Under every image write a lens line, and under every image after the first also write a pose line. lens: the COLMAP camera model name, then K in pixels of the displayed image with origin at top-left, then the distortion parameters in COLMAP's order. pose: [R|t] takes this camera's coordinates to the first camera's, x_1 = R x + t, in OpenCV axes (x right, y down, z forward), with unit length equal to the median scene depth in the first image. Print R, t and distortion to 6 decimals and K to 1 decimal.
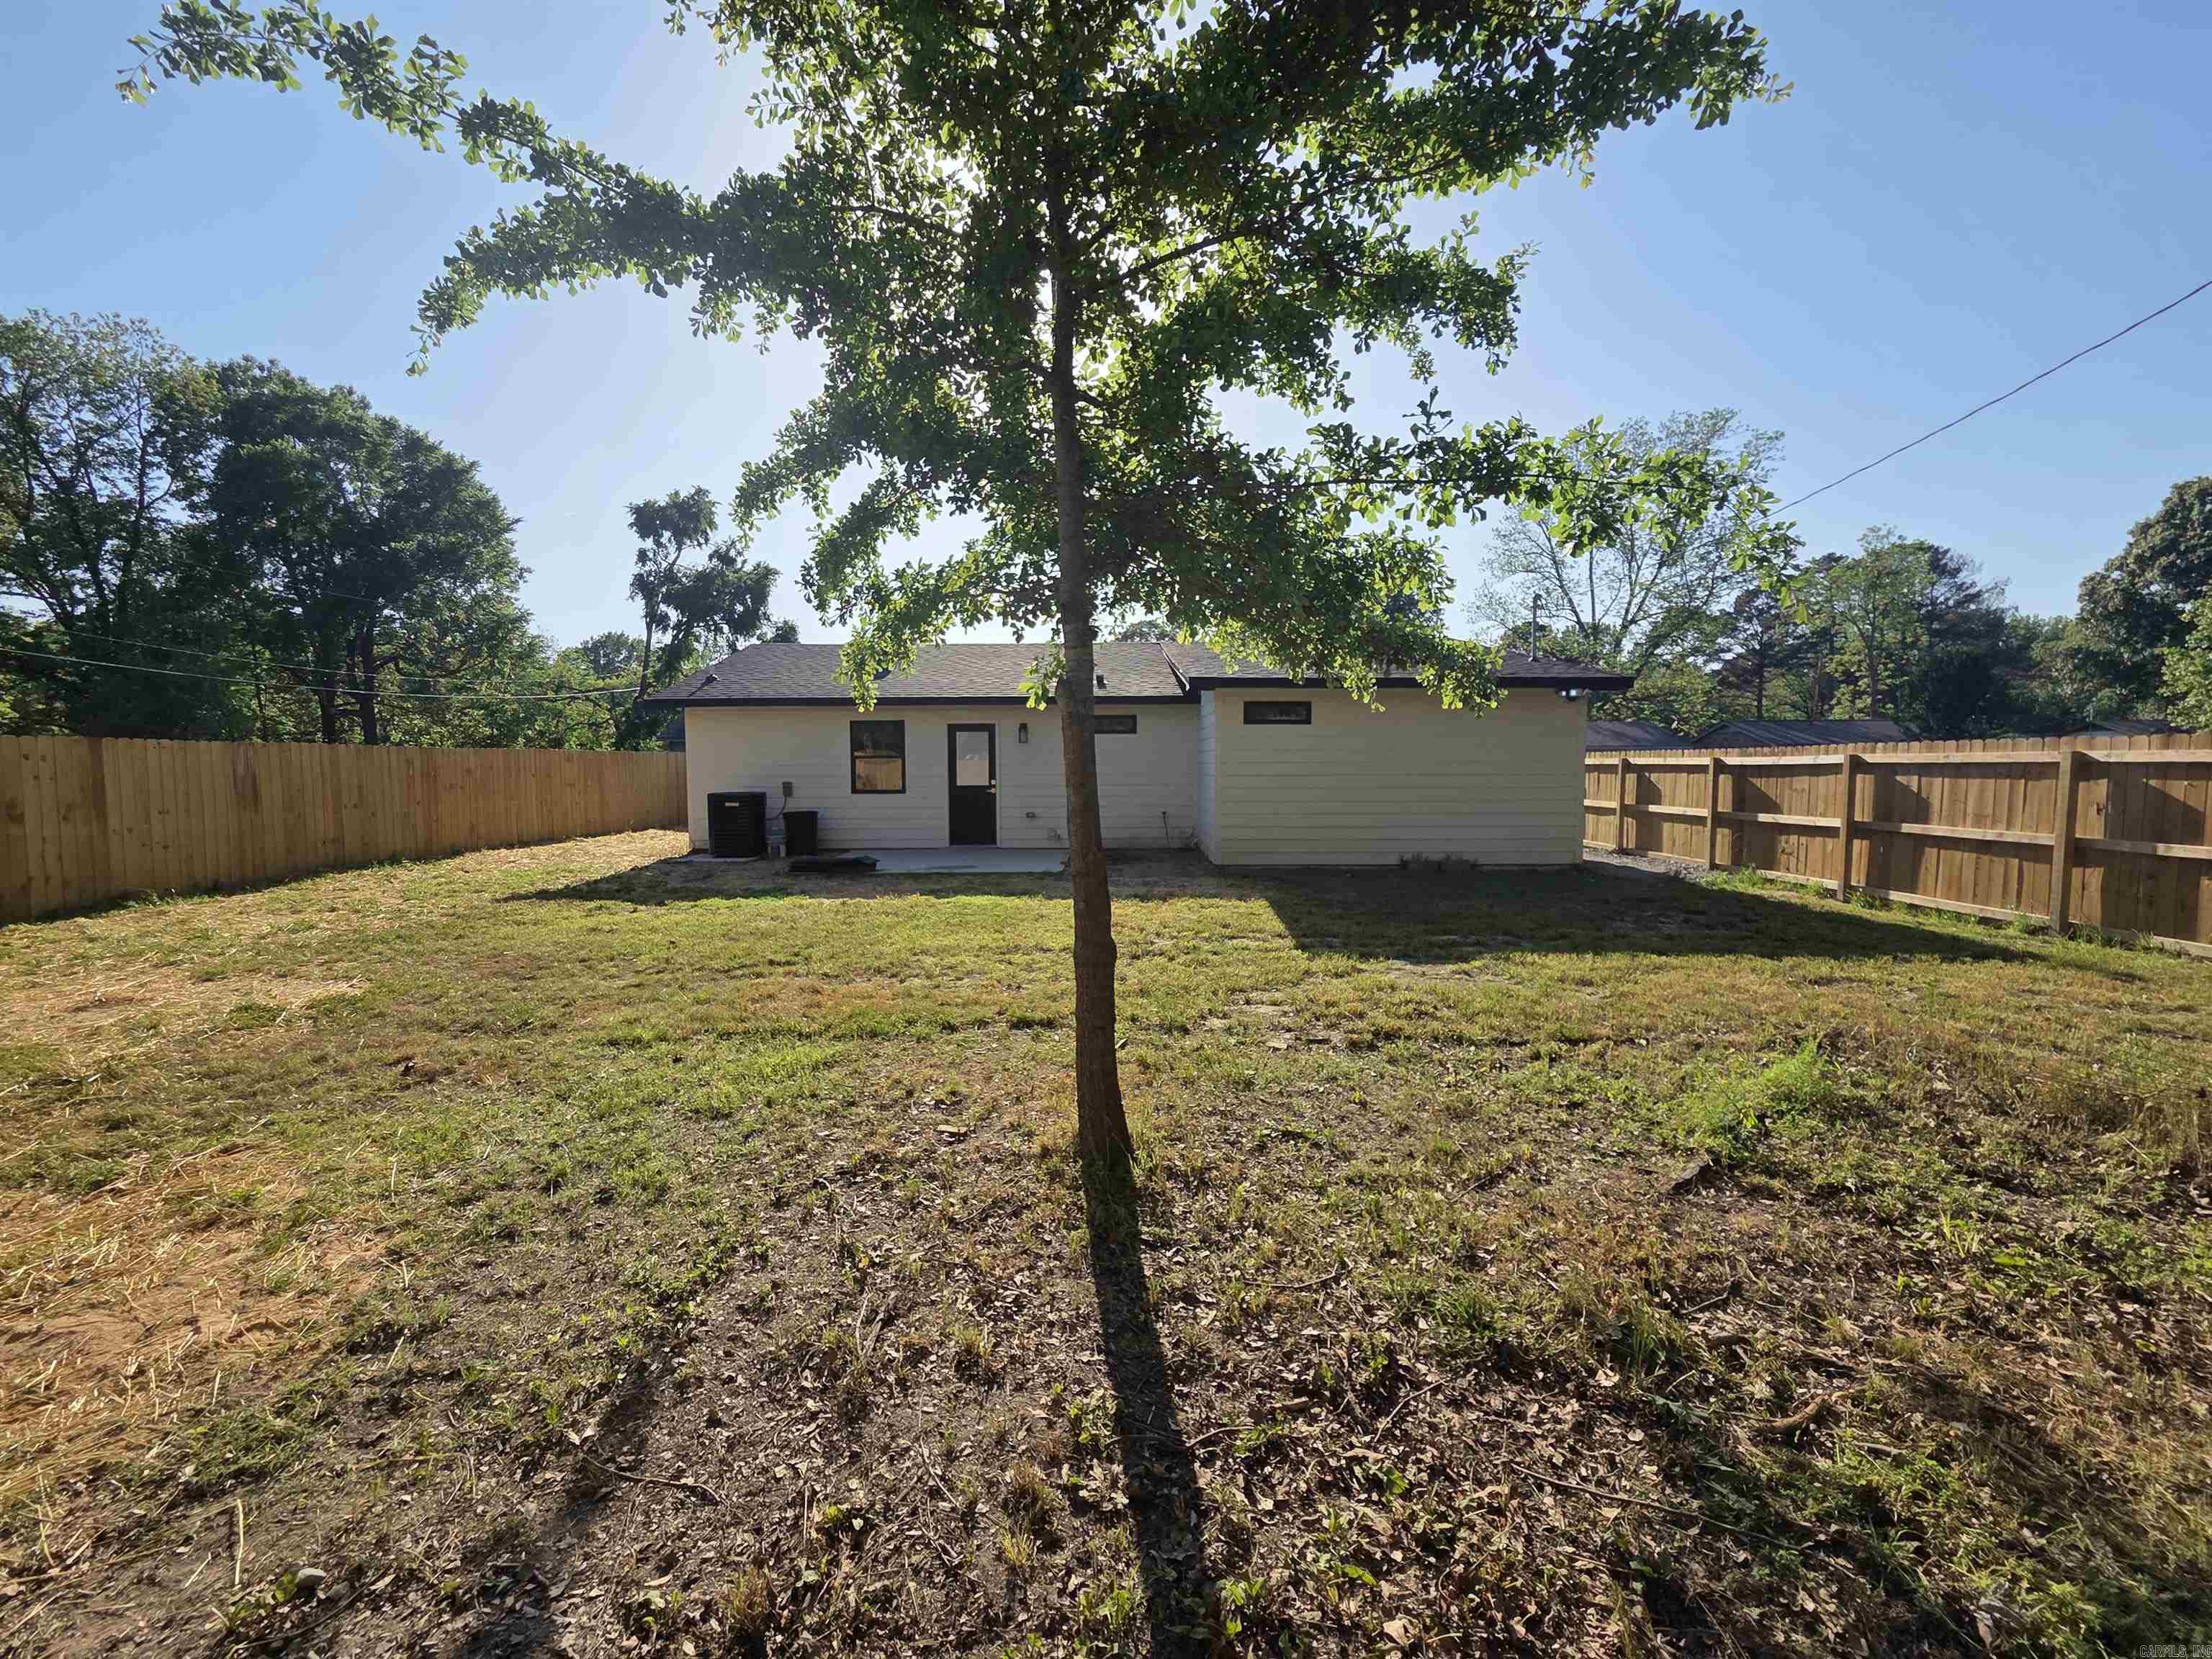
lens RADIAL K [[891.4, 0, 1106.0], [0, 891.4, 829.5], [0, 0, 1]] dist [0.002097, -0.000225]
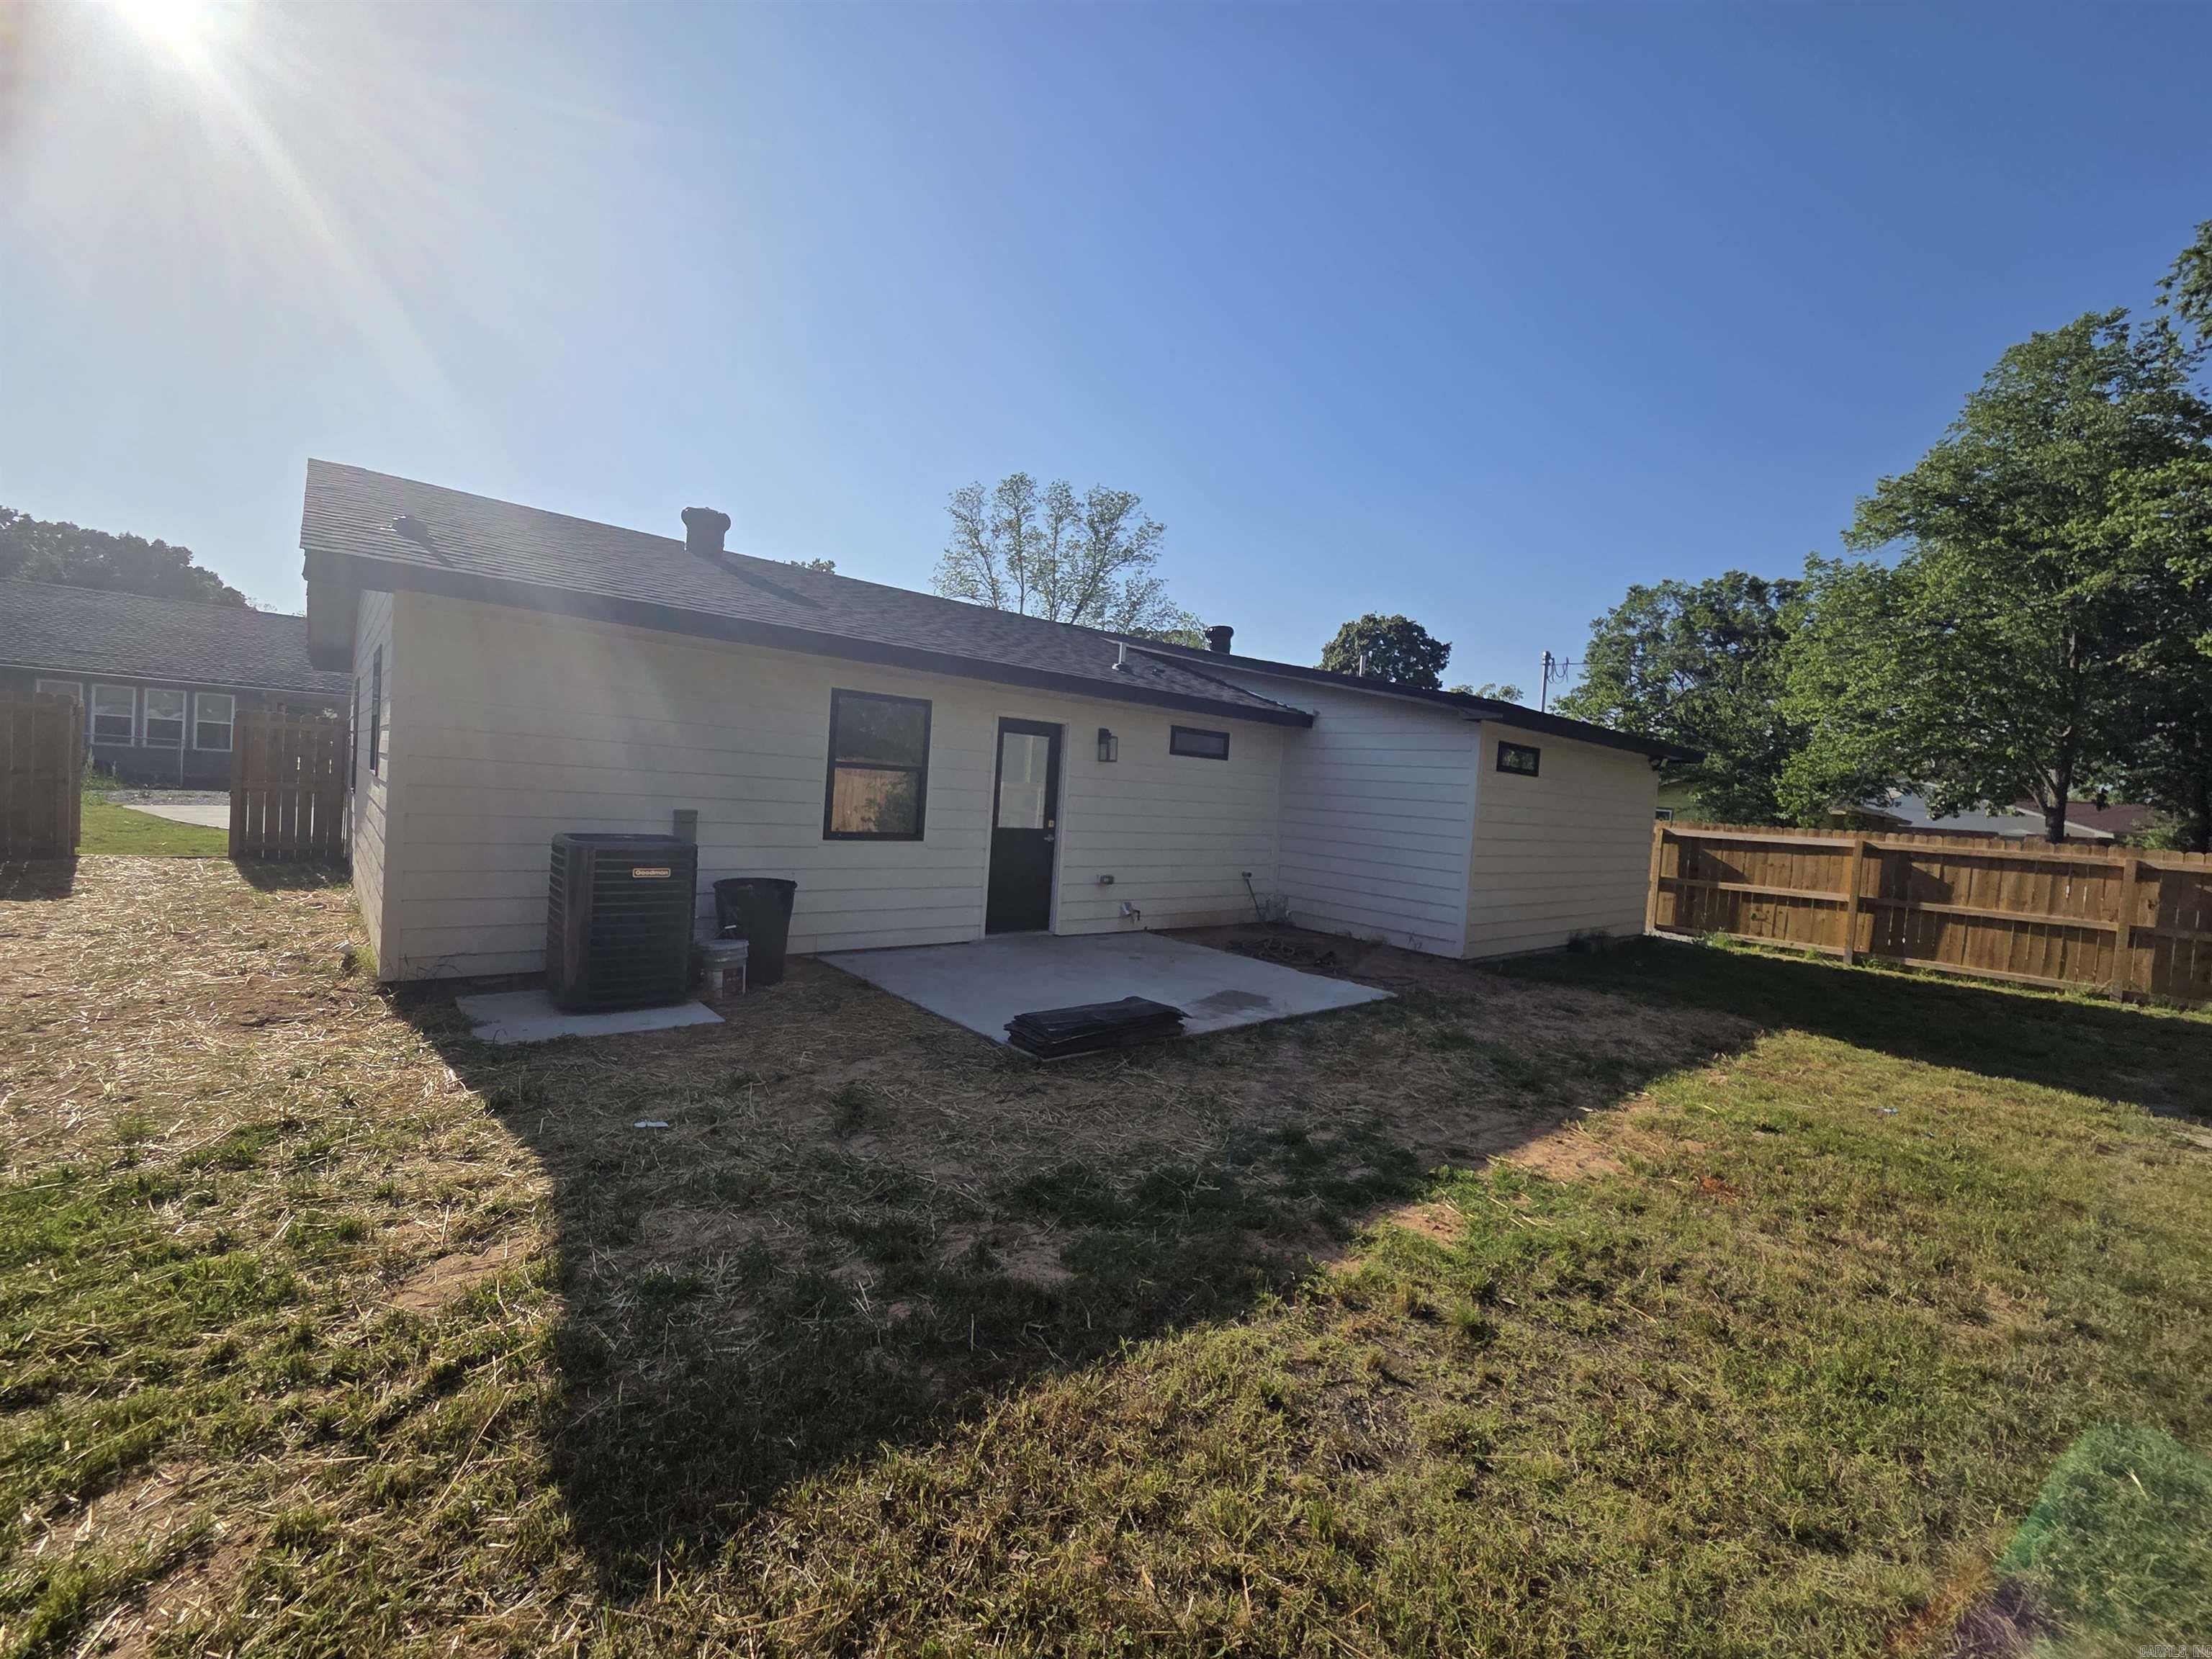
lens RADIAL K [[891.4, 0, 1106.0], [0, 891.4, 829.5], [0, 0, 1]] dist [0.002097, -0.000225]
pose [[0.752683, 0.023644, 0.657959, -0.627665], [-0.023086, 0.999688, -0.009515, -0.058170], [-0.657979, -0.008028, 0.752994, 0.694073]]
